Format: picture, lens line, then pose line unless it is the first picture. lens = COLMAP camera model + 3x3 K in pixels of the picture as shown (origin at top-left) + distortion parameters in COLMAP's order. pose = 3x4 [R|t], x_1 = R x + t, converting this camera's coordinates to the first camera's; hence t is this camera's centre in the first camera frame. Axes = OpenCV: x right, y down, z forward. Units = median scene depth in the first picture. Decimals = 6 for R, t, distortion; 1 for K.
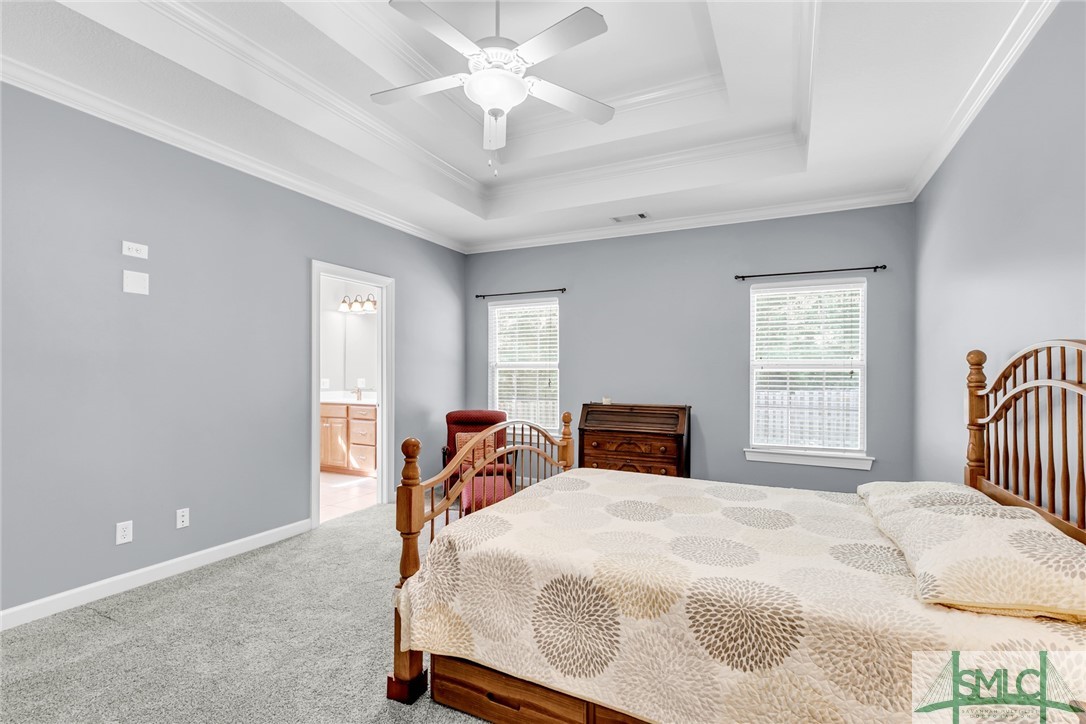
lens RADIAL K [[495.6, 0, 546.3], [0, 495.6, 367.3], [0, 0, 1]] dist [0.011443, -0.001767]
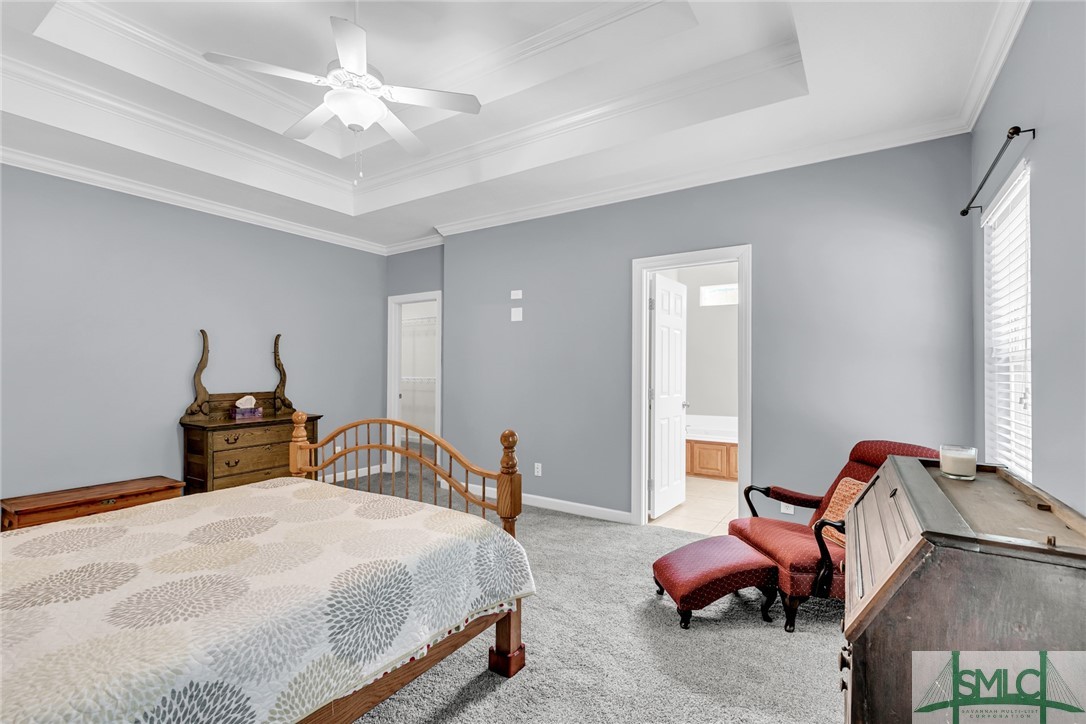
lens RADIAL K [[495.6, 0, 544.0], [0, 495.6, 365.4], [0, 0, 1]] dist [0.011443, -0.001767]
pose [[-0.129342, -0.013759, -0.991505, 0.598294], [0.004113, 0.999888, -0.014412, 0.014782], [0.991592, -0.005942, -0.129271, 1.016679]]
